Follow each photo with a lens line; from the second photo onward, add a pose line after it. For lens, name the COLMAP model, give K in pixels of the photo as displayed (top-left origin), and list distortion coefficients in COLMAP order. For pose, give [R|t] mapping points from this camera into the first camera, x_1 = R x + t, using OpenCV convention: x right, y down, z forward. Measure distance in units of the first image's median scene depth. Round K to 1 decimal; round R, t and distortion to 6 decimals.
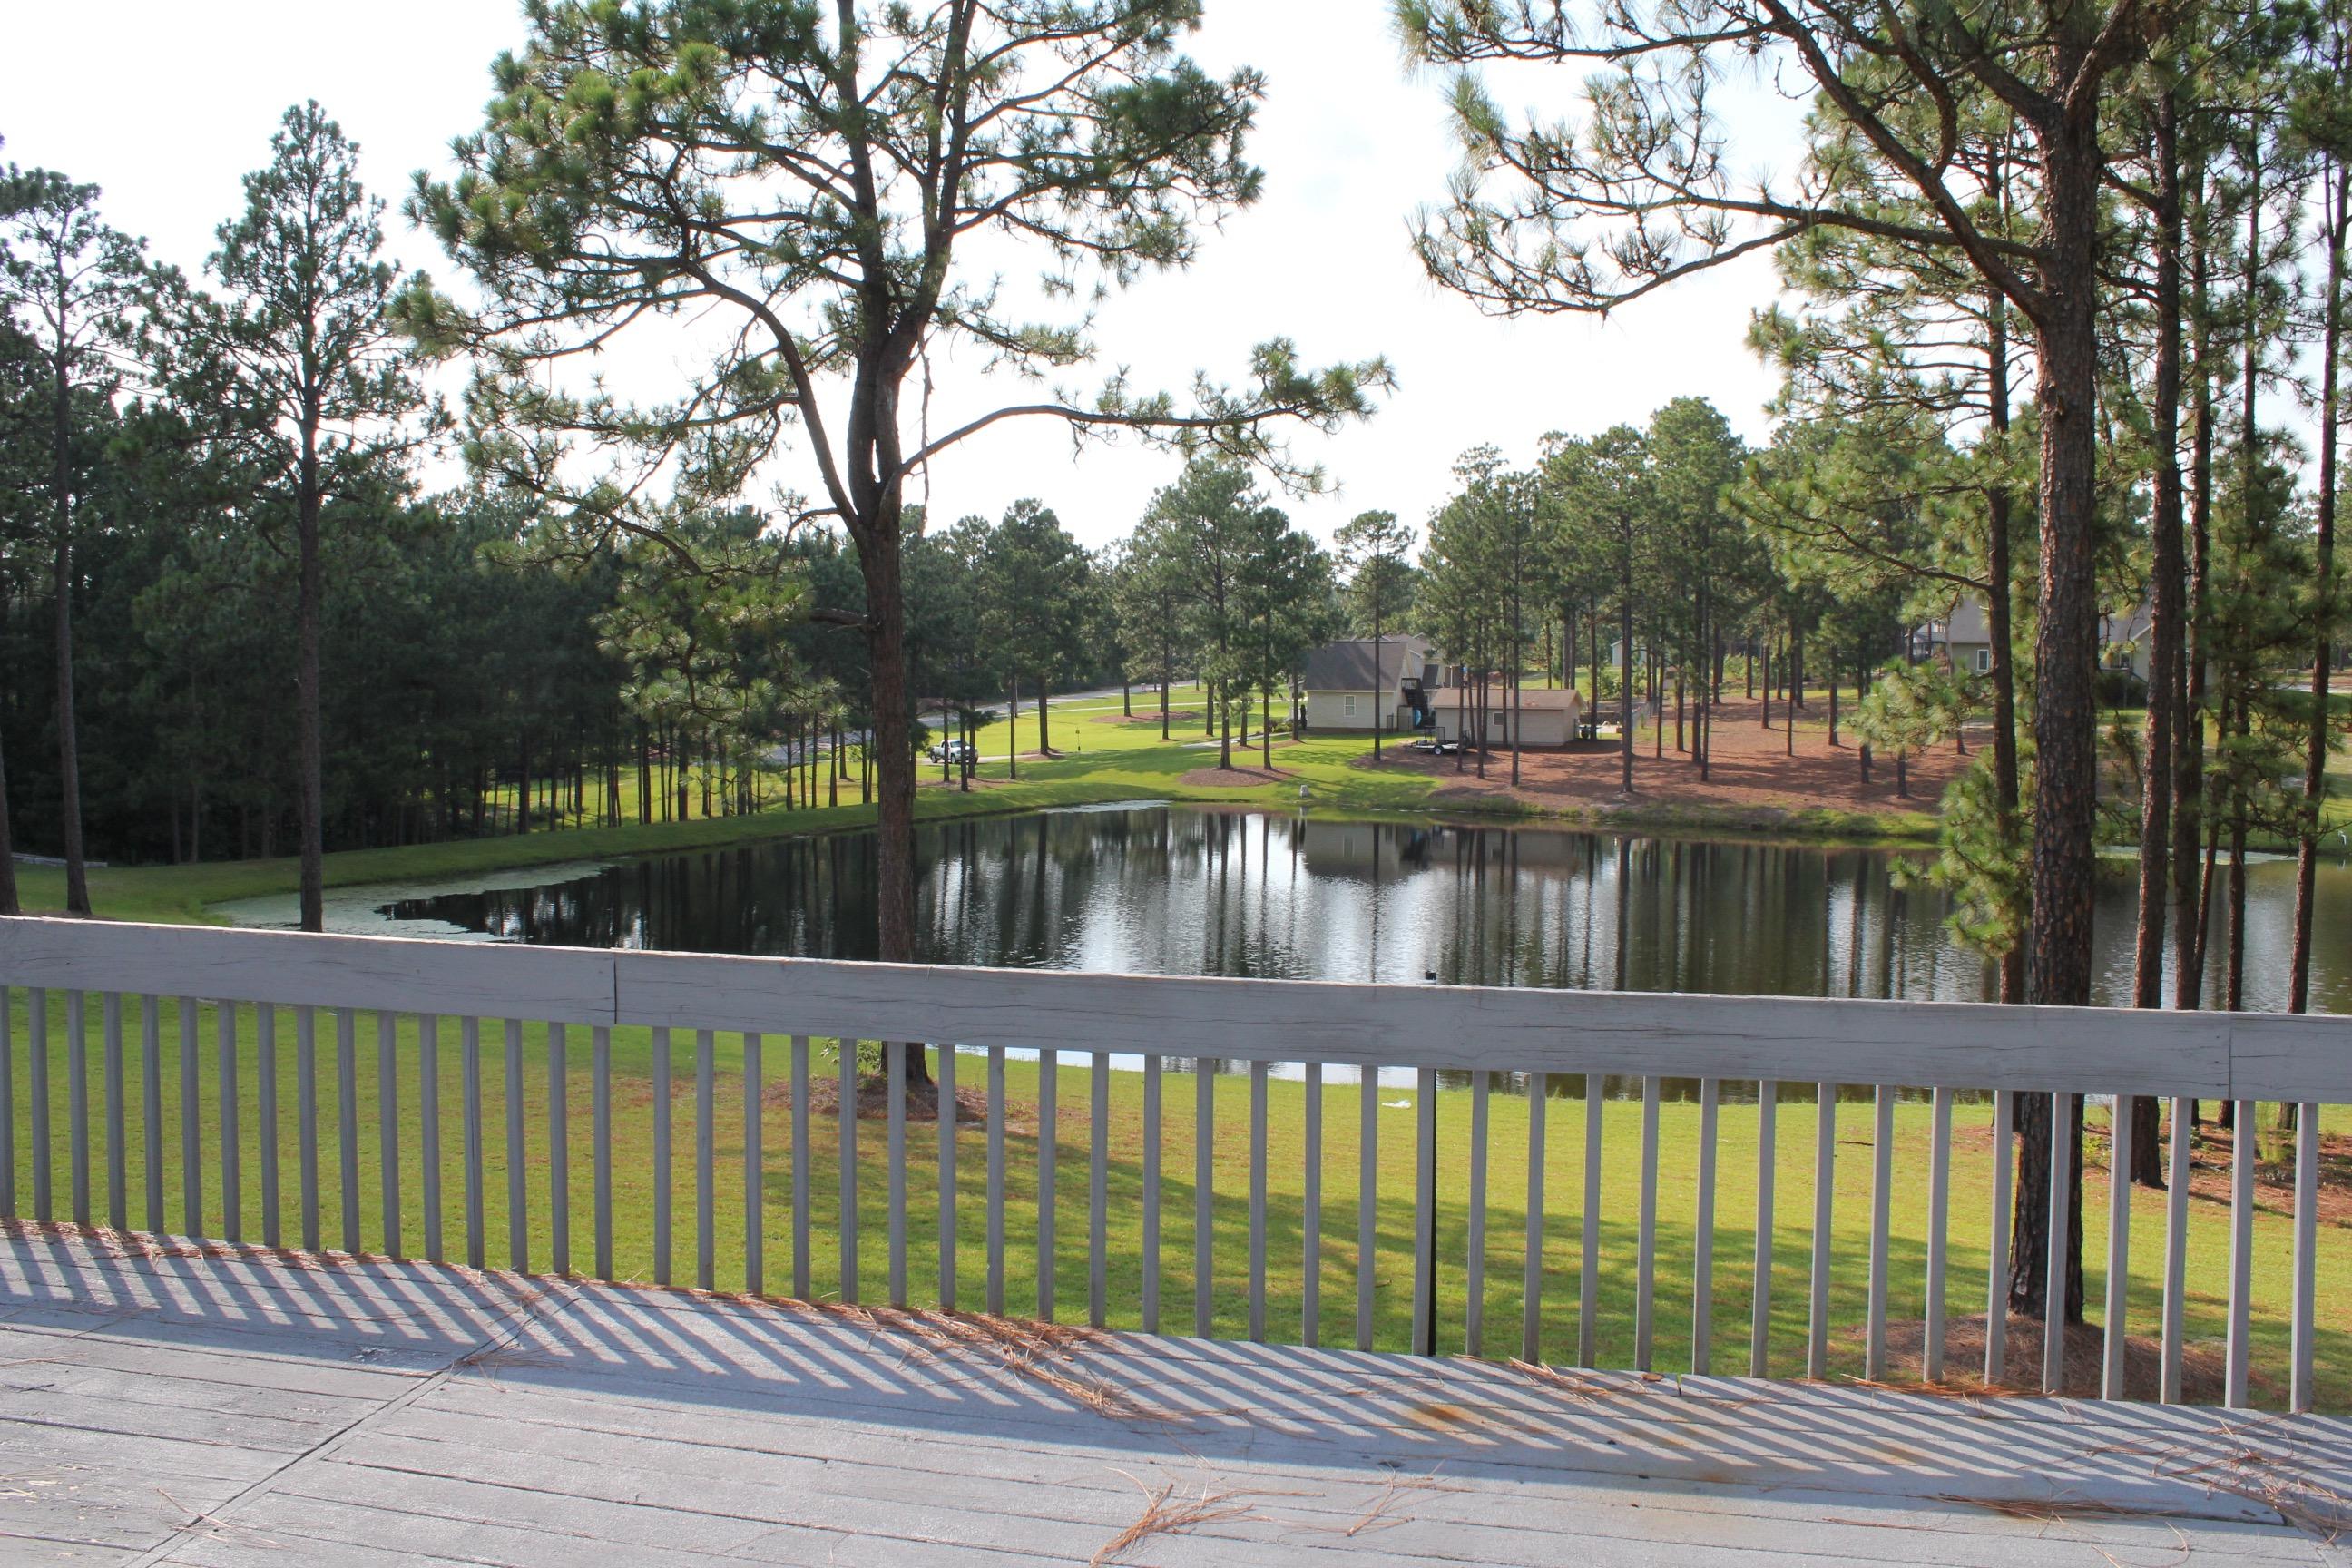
lens RADIAL K [[1979.7, 0, 1167.3], [0, 1979.7, 756.5], [0, 0, 1]] dist [-0.181328, 0.185597]
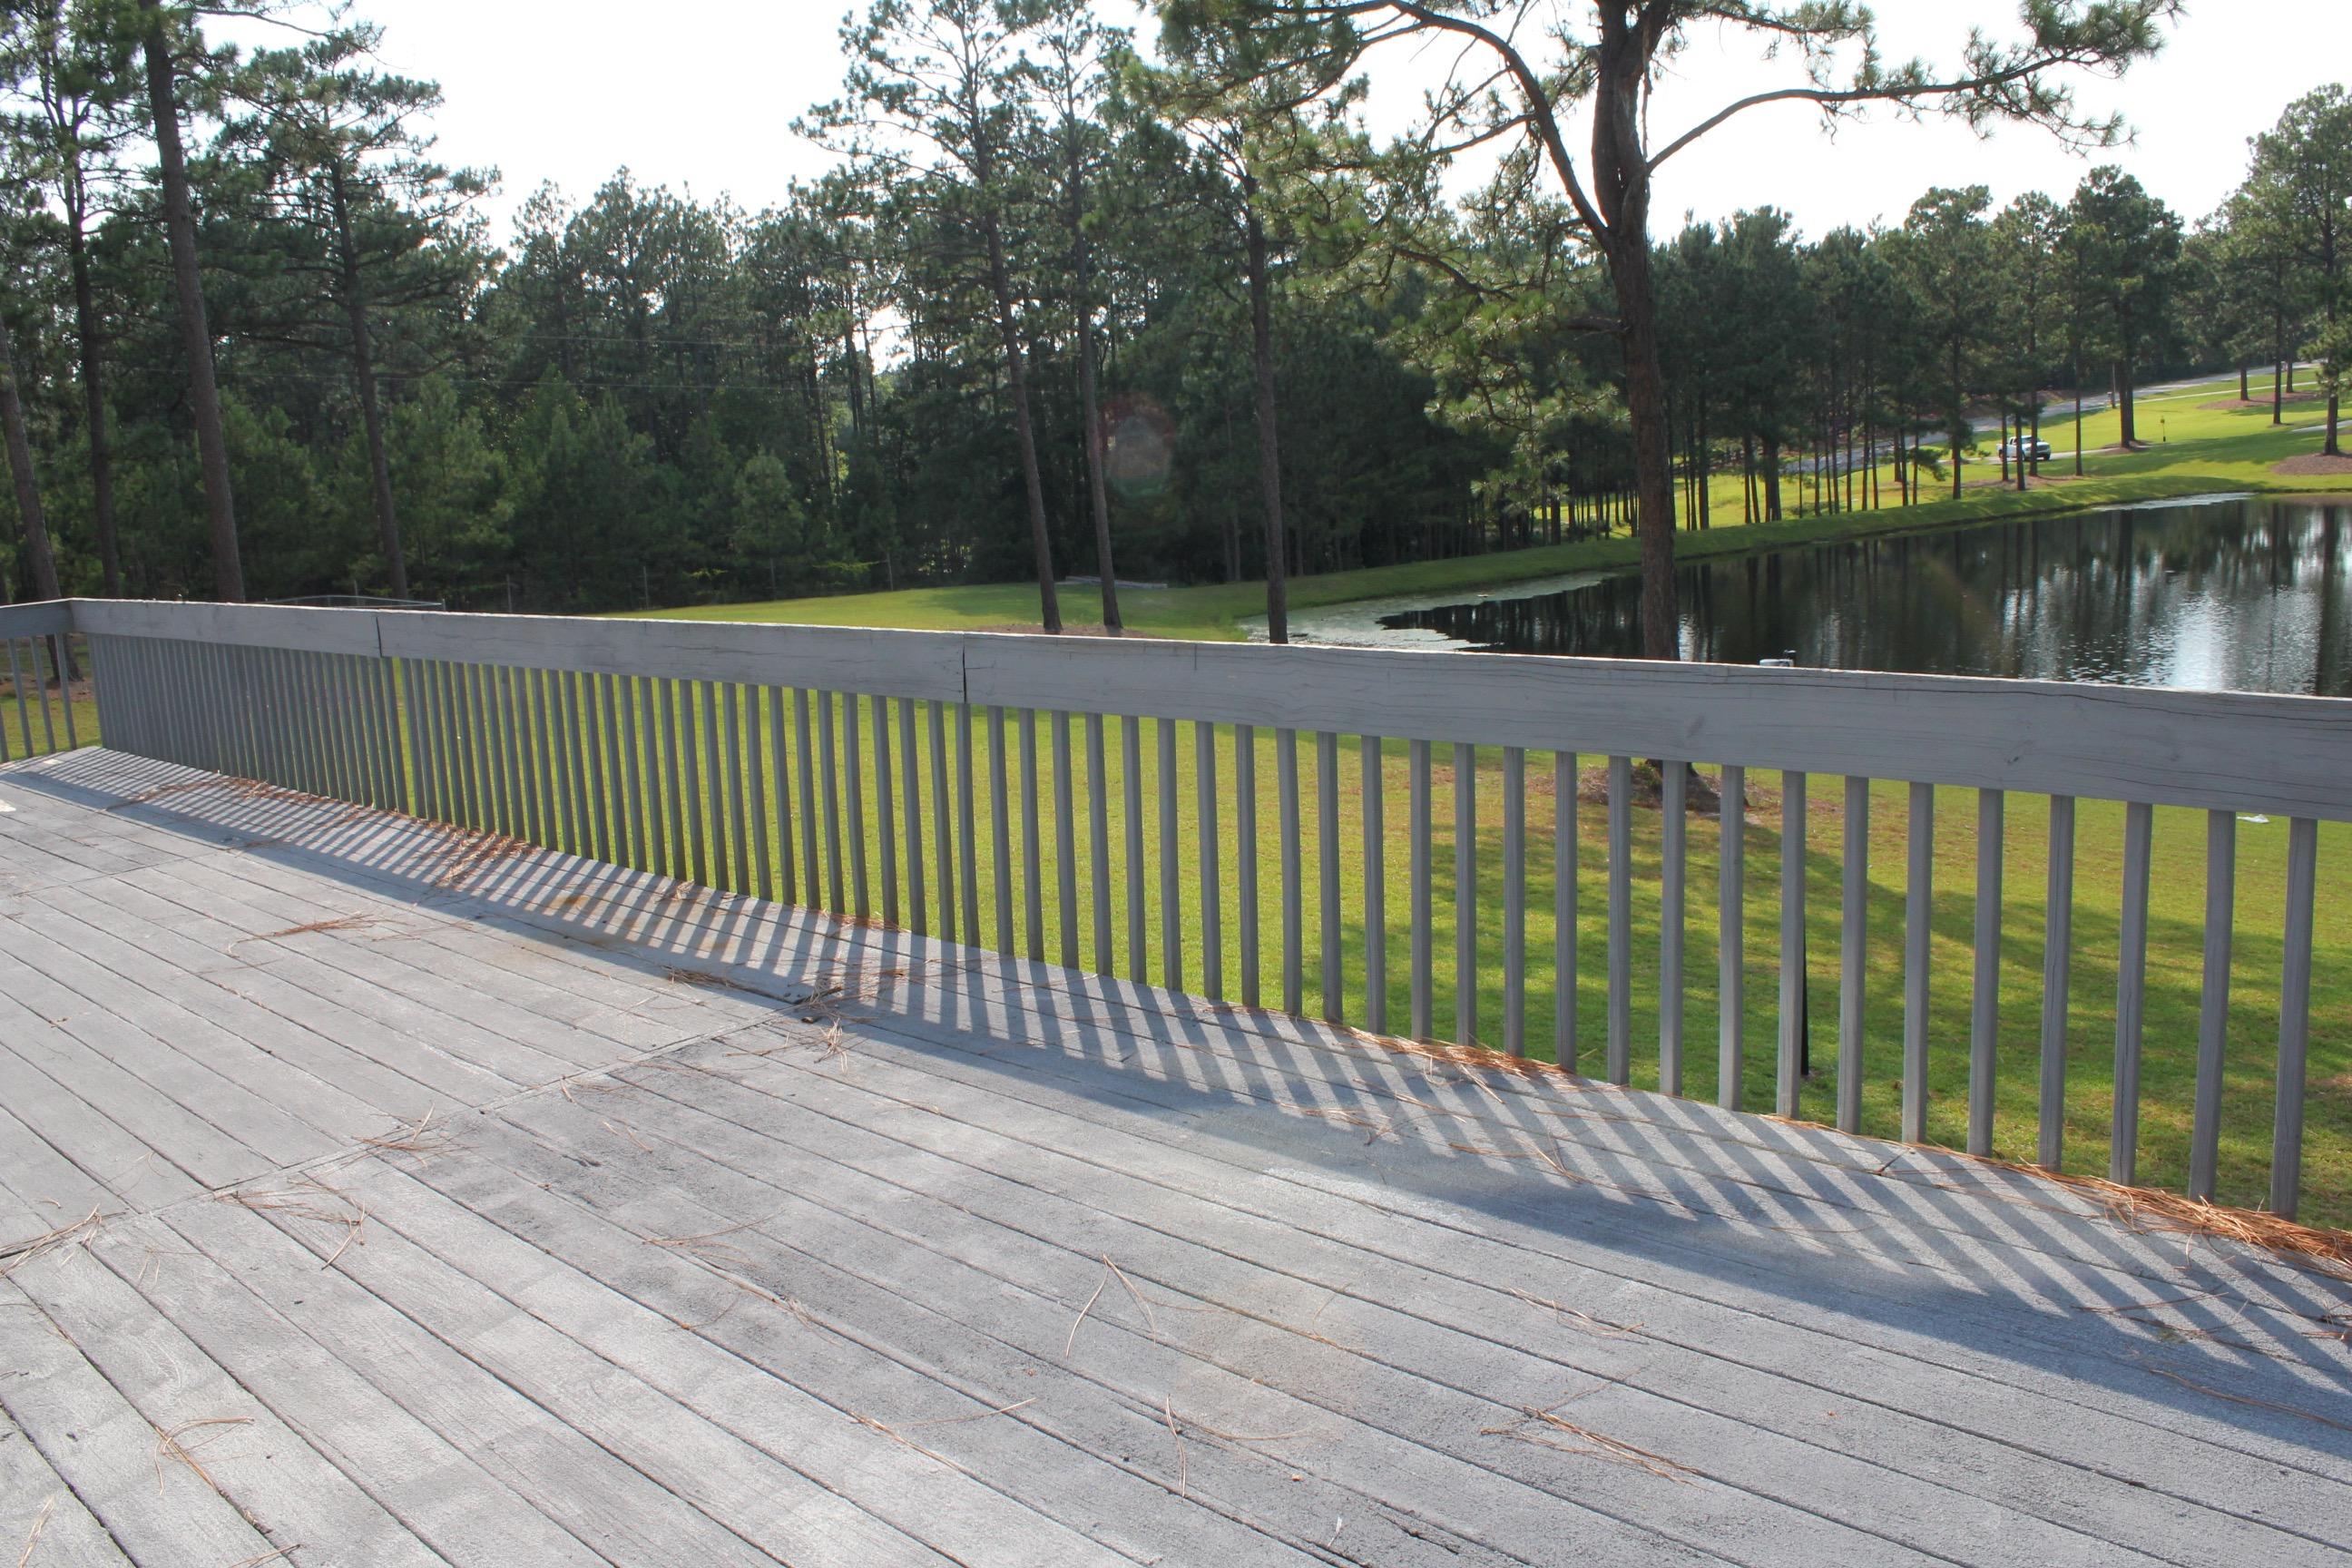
lens RADIAL K [[1979.7, 0, 1167.3], [0, 1979.7, 756.5], [0, 0, 1]] dist [-0.181328, 0.185597]
pose [[0.841559, 0.026918, -0.539494, 0.107381], [0.052235, 0.990022, 0.130877, 0.004282], [0.537633, -0.138321, 0.831756, 0.000065]]
